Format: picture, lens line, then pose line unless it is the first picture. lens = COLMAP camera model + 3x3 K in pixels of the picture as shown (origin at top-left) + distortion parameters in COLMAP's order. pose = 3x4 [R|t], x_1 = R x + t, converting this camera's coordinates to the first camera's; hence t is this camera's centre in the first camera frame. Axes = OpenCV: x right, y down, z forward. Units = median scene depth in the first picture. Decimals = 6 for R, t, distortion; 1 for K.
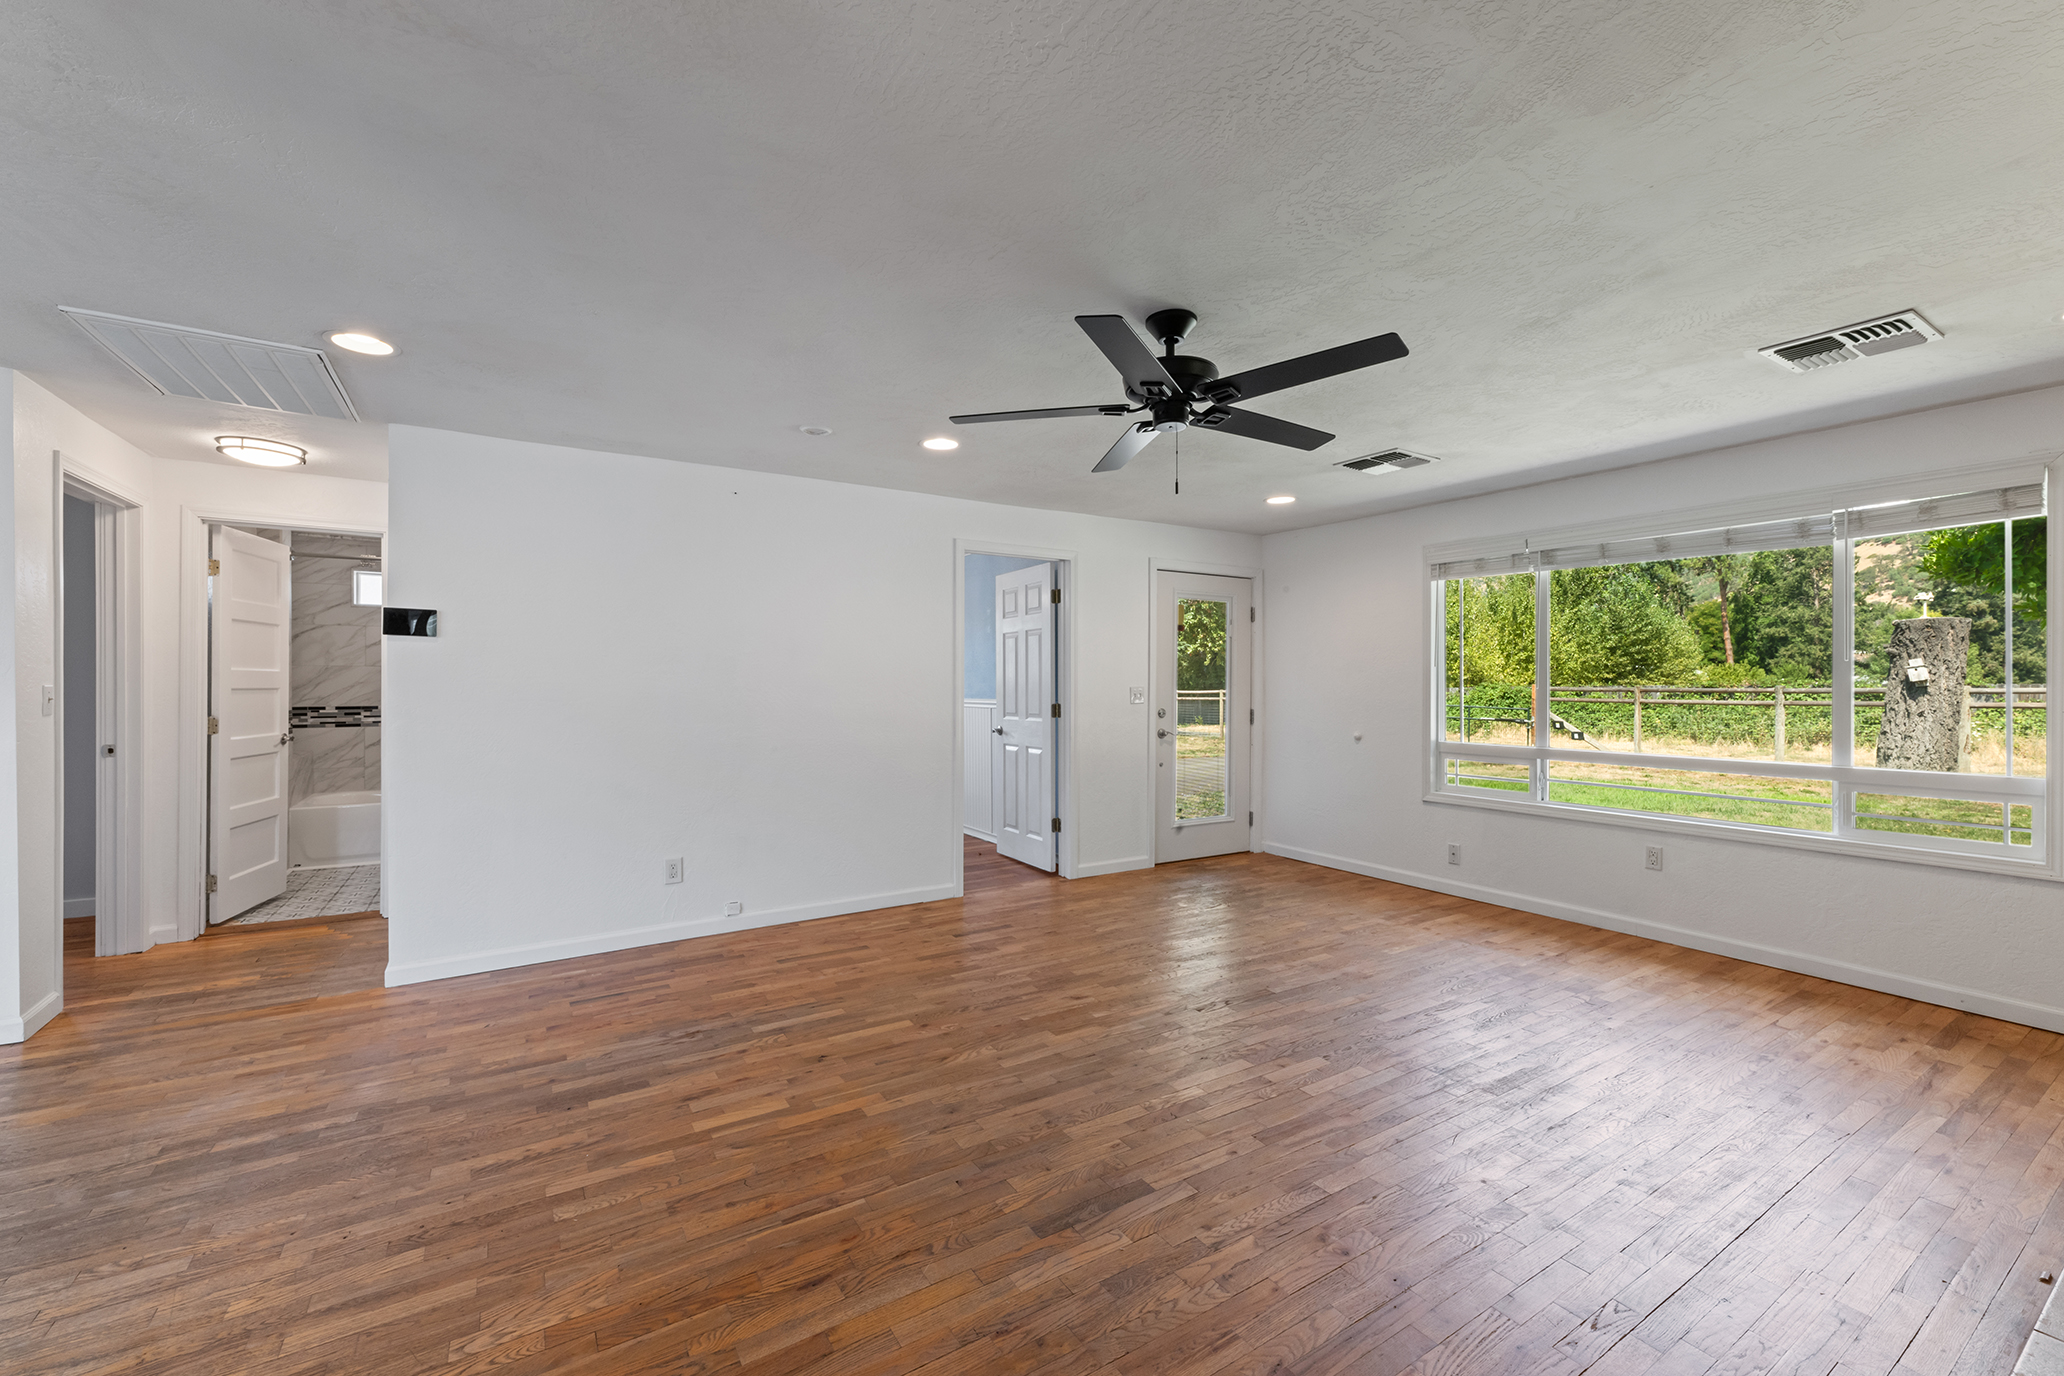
lens RADIAL K [[823.6, 0, 1027.1], [0, 823.6, 681.3], [0, 0, 1]] dist [0.002652, 0.000105]
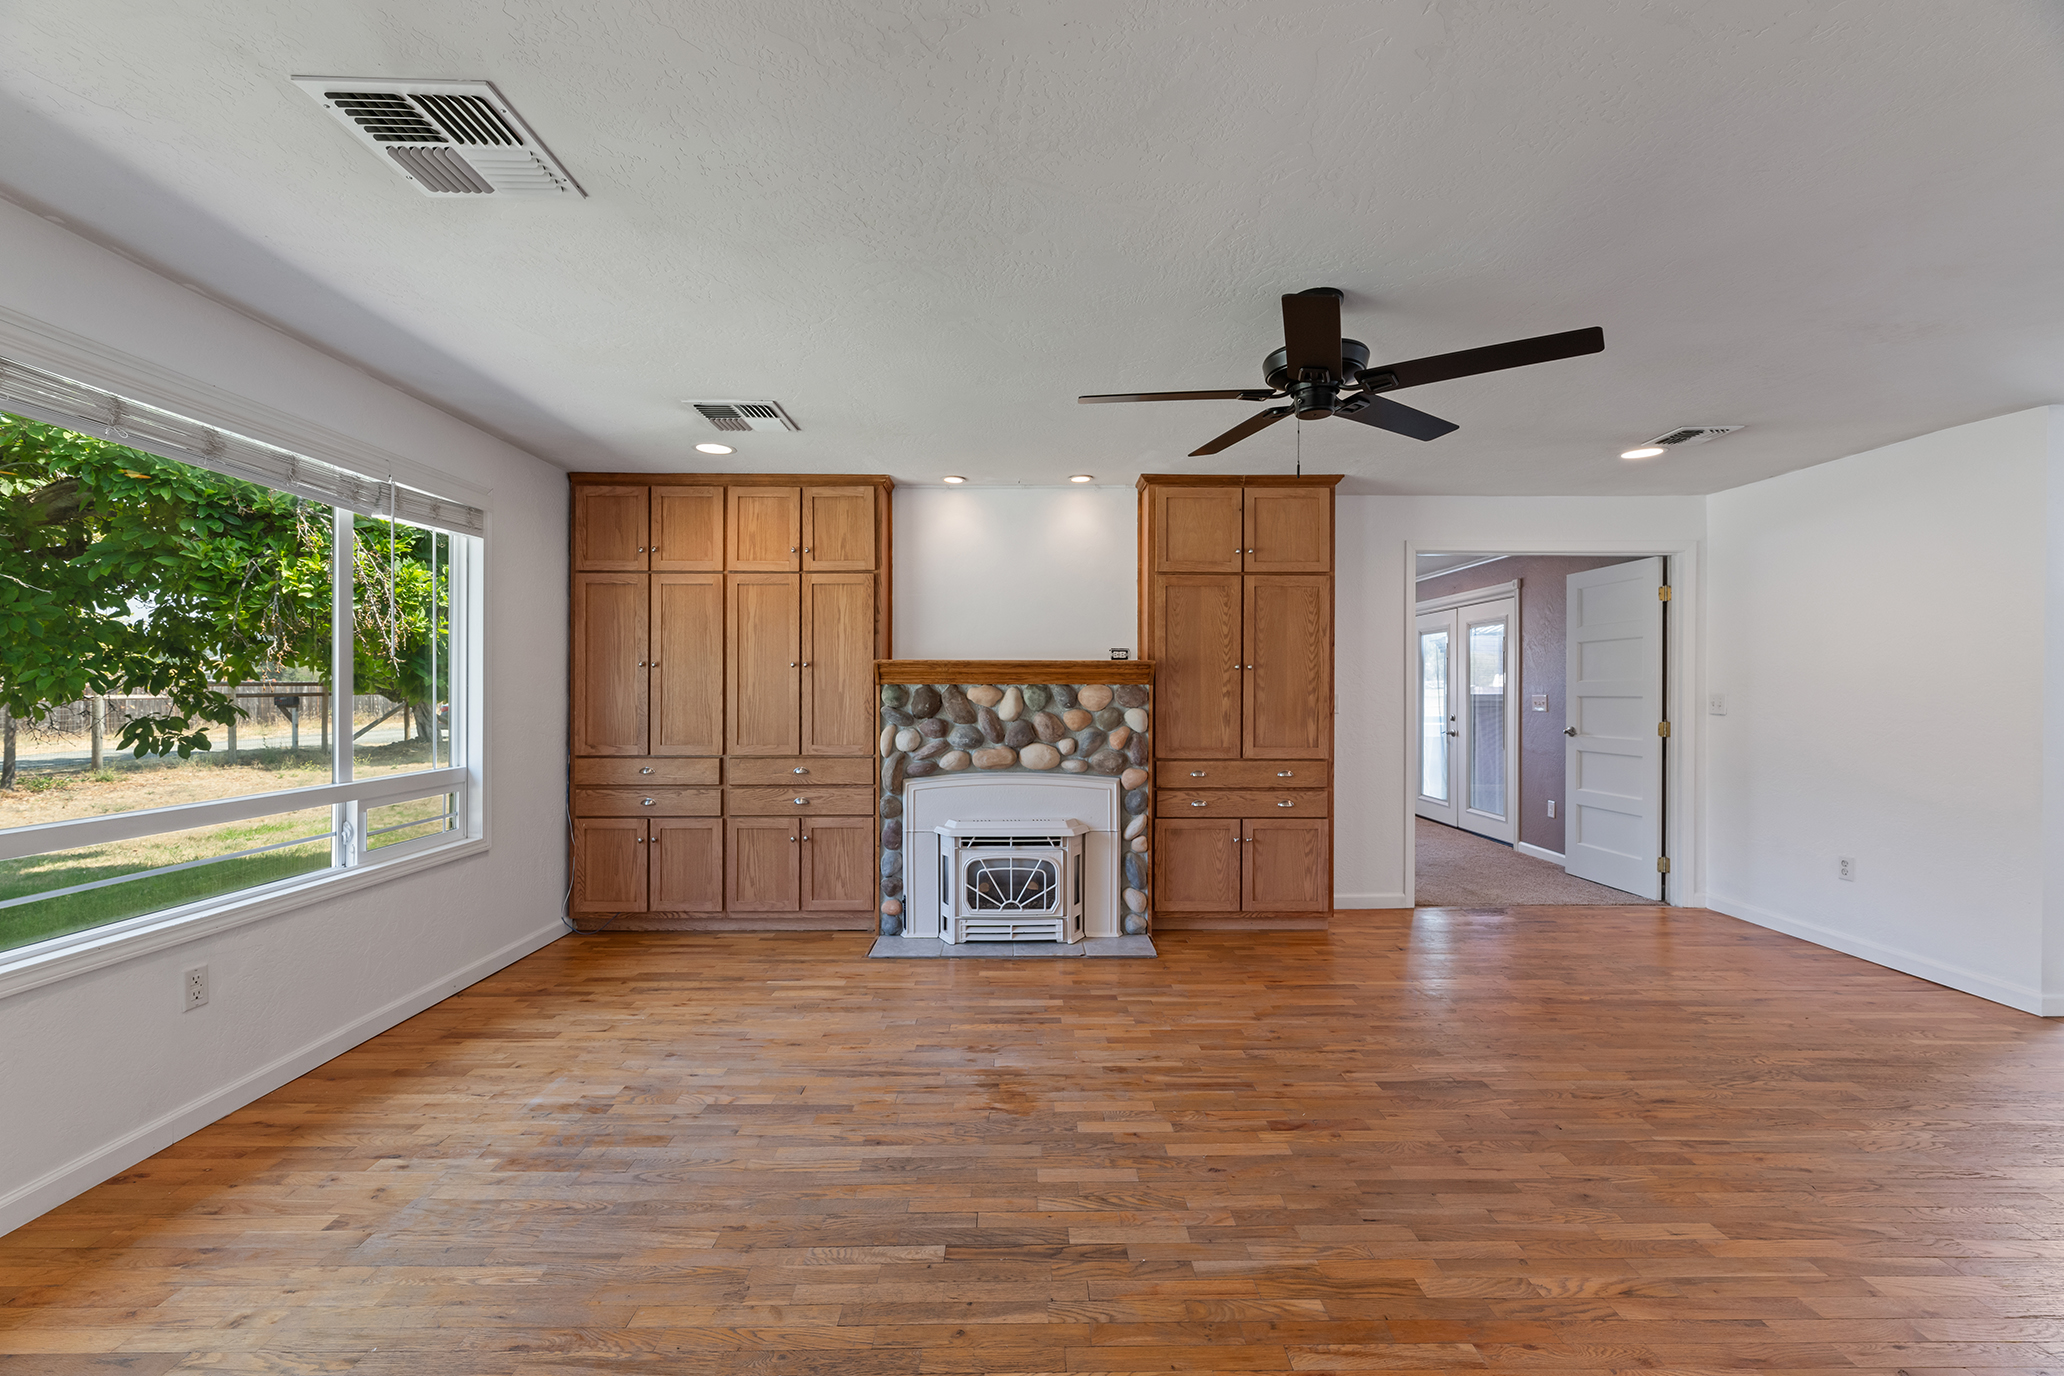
lens RADIAL K [[823.6, 0, 1027.6], [0, 823.6, 690.3], [0, 0, 1]] dist [0.002652, 0.000105]
pose [[-0.851180, -0.005369, 0.524846, -0.026176], [-0.006465, 0.999979, -0.000255, 0.005430], [-0.524833, -0.003610, -0.851197, 1.156642]]
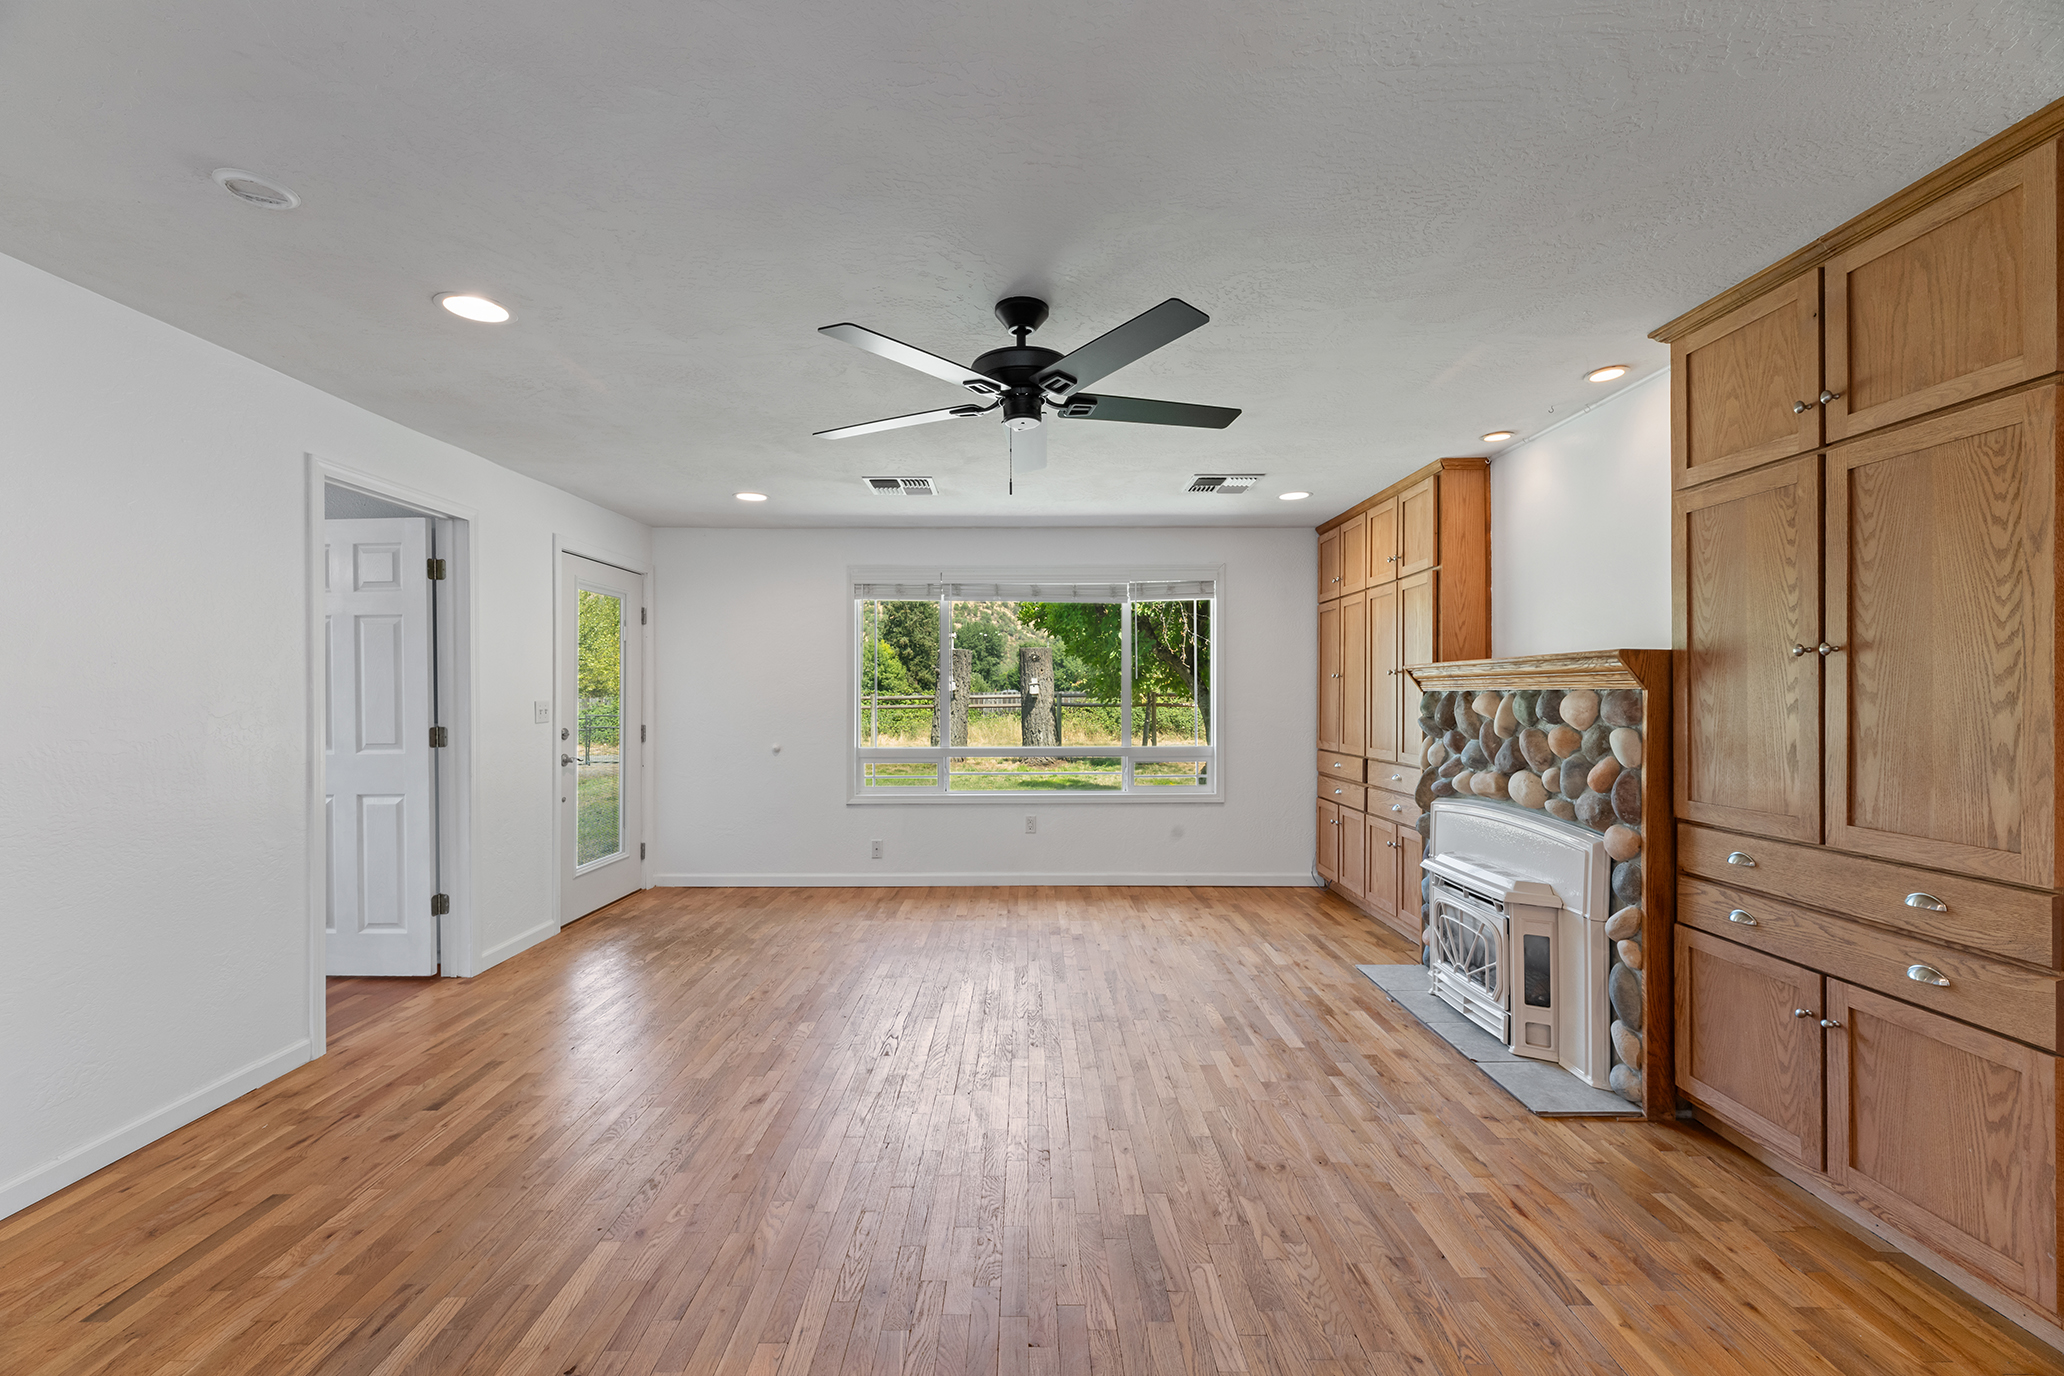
lens RADIAL K [[823.6, 0, 1017.7], [0, 823.6, 691.3], [0, 0, 1]] dist [0.002652, 0.000105]
pose [[0.538083, -0.002625, 0.842888, -0.364556], [0.002443, 0.999996, 0.001555, -0.002915], [-0.842889, 0.001223, 0.538087, 0.293109]]
